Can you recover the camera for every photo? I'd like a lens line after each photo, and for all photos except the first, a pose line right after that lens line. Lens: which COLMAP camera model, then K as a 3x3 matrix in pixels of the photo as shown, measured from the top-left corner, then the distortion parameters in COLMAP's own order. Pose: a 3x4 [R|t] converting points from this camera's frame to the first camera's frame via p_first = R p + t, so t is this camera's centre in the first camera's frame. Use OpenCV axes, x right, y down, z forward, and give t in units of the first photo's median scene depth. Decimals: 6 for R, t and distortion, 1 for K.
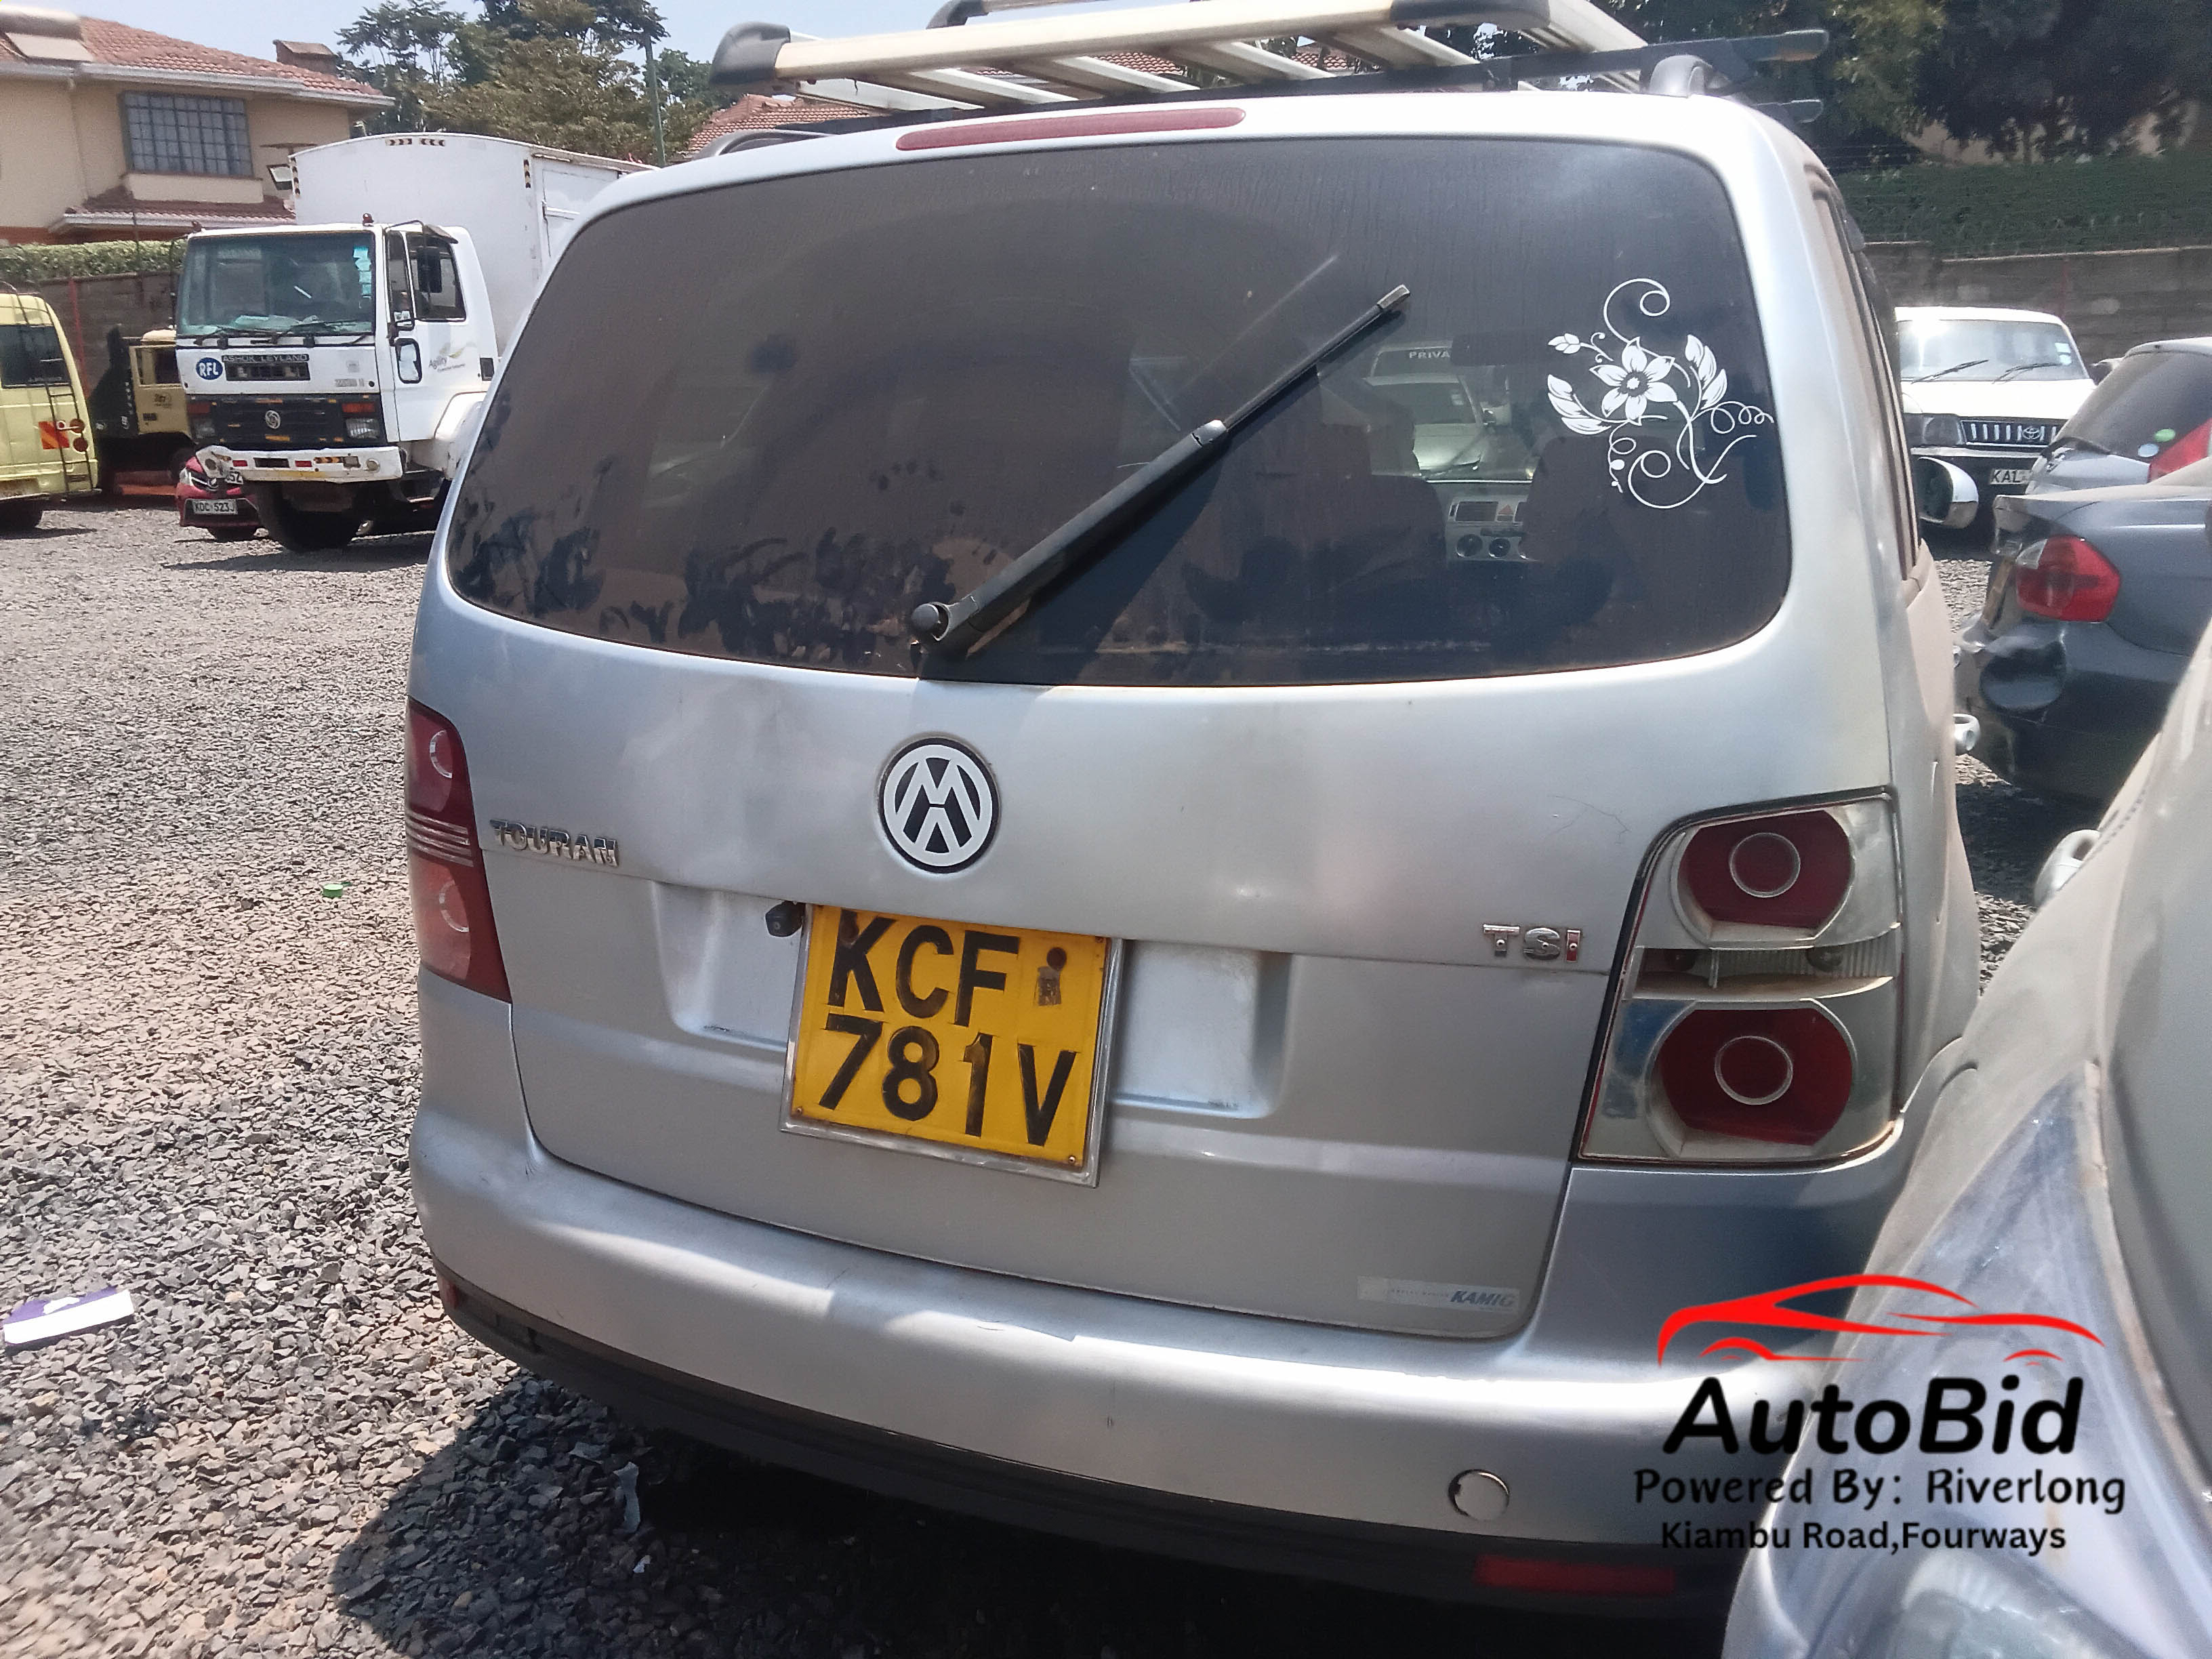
lens RADIAL K [[1730.4, 0, 1094.9], [0, 1730.4, 833.9], [0, 0, 1]] dist [0.097809, -0.126936]
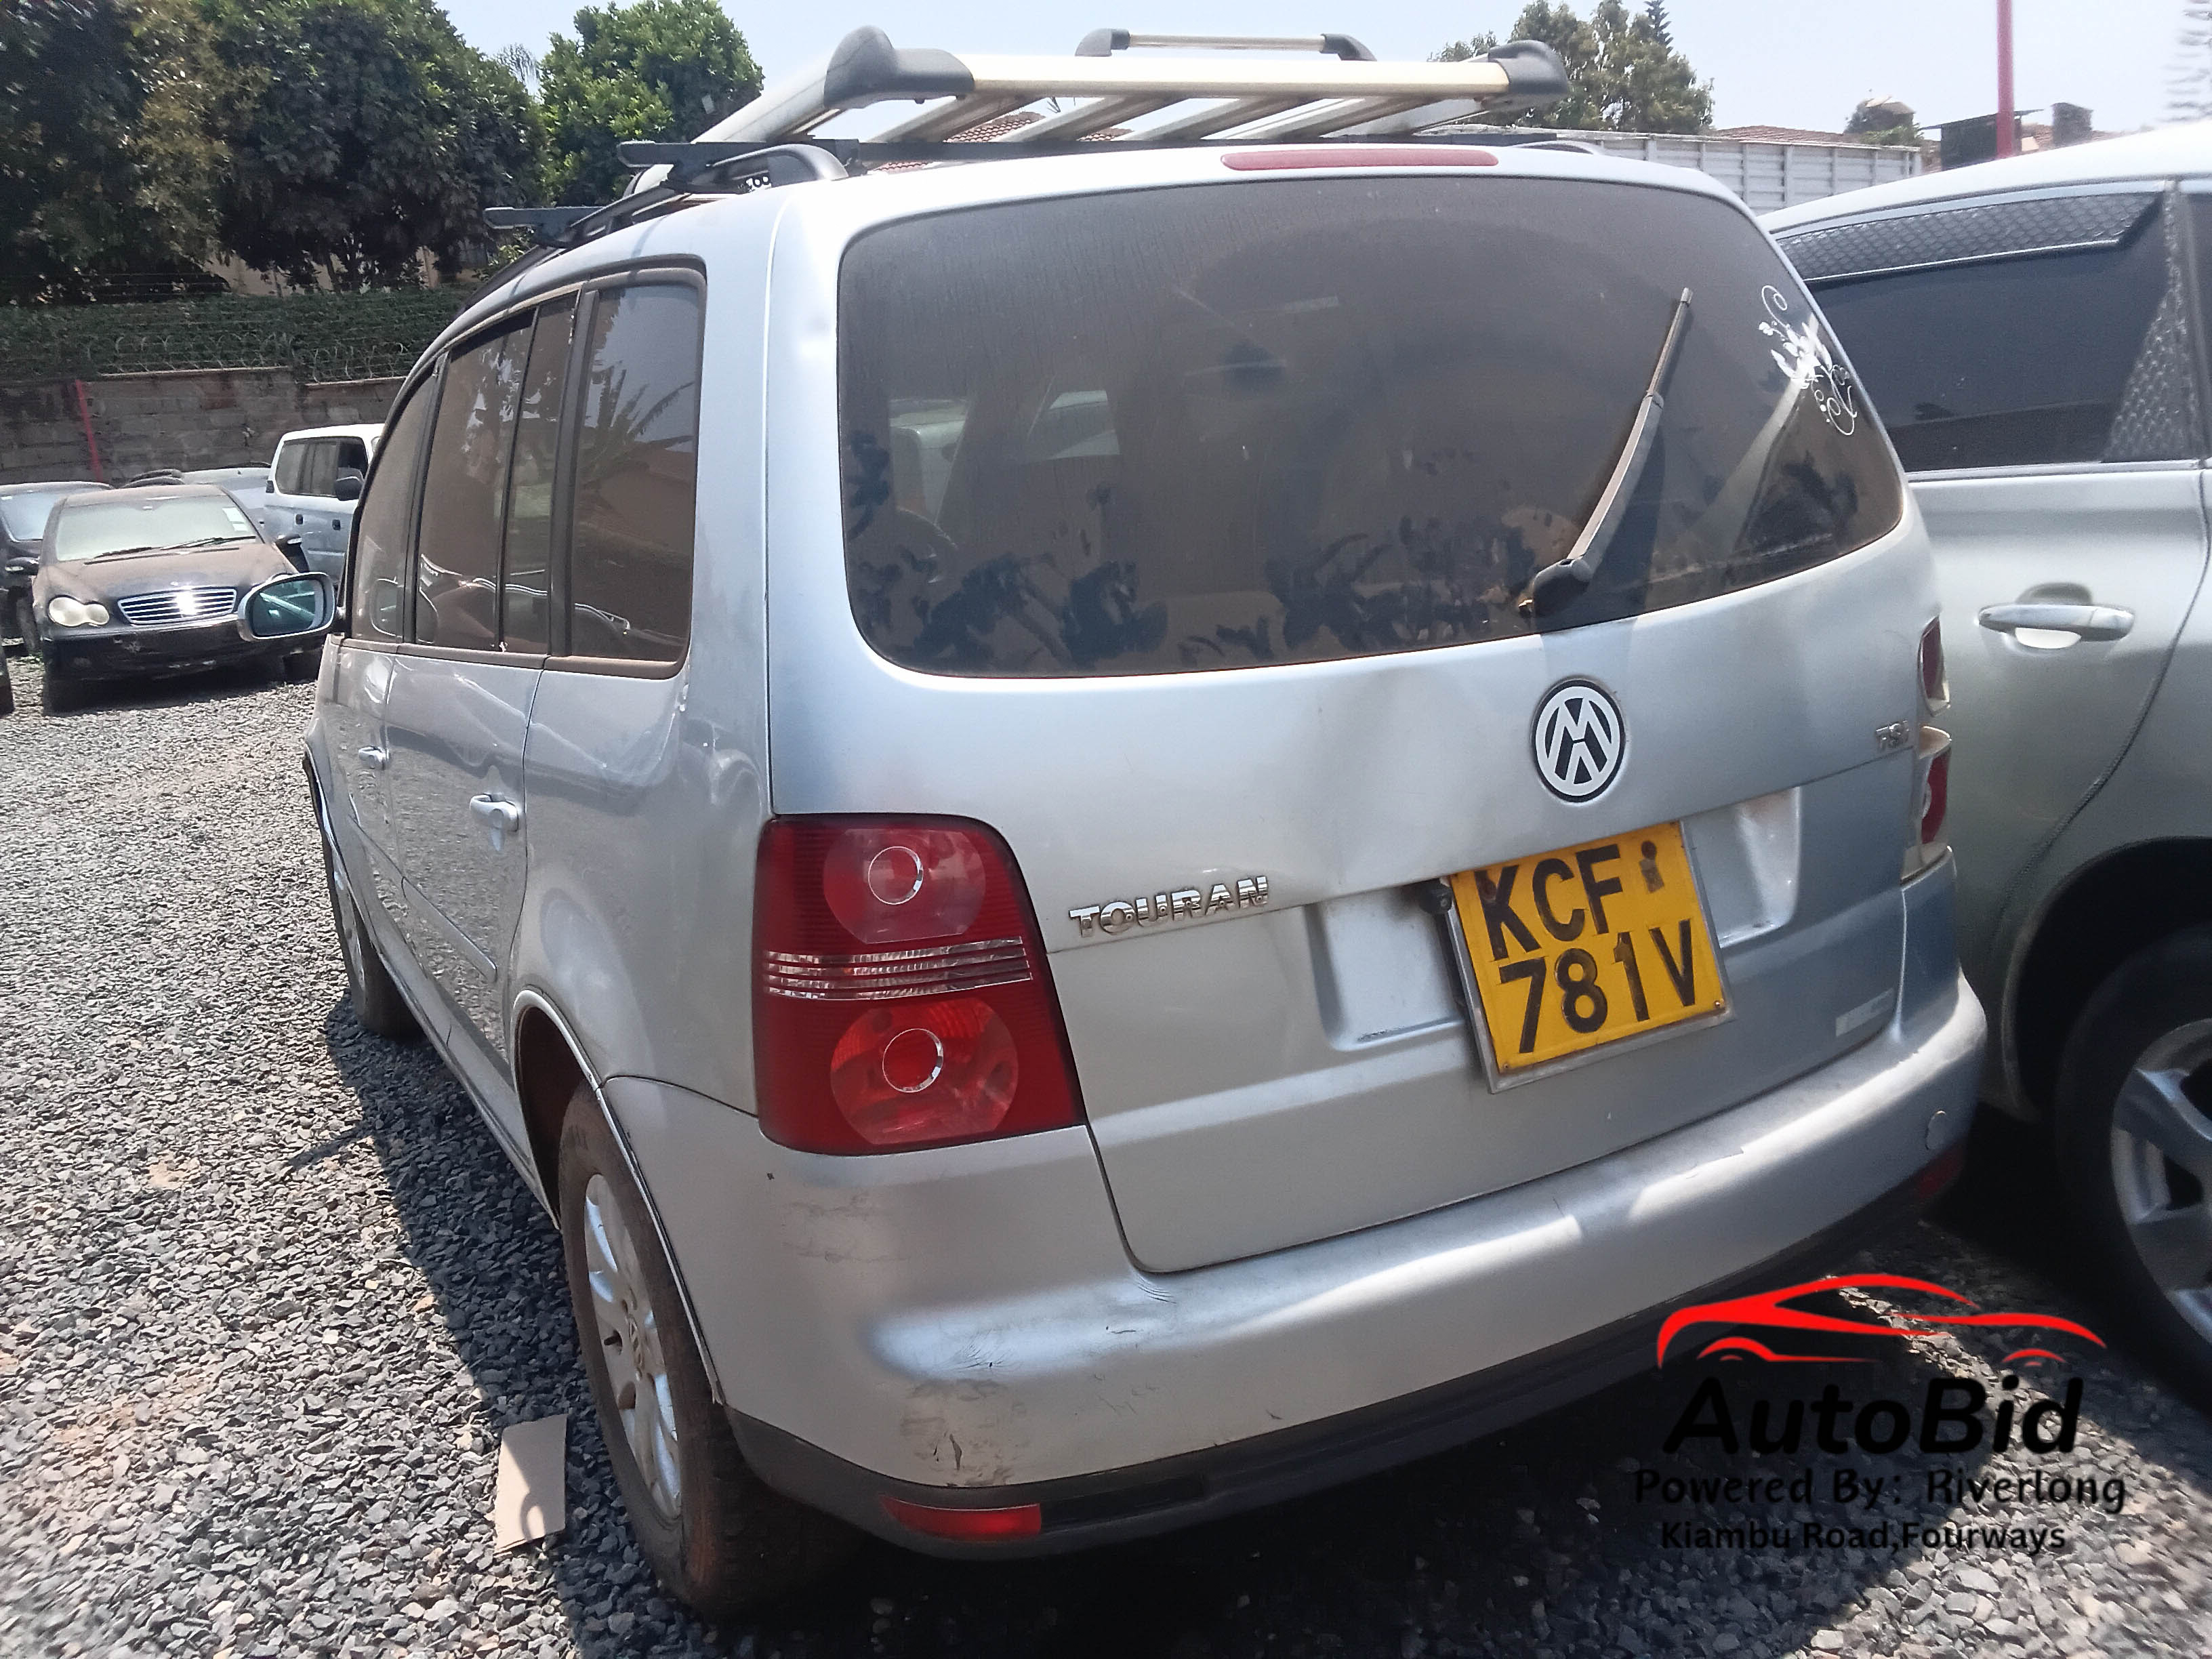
lens RADIAL K [[1730.4, 0, 1094.9], [0, 1730.4, 833.9], [0, 0, 1]] dist [0.097809, -0.126936]
pose [[0.626303, -0.218573, 0.748311, -1.101096], [0.269283, 0.961463, 0.055454, -0.101397], [-0.731595, 0.166776, 0.661026, 0.478989]]
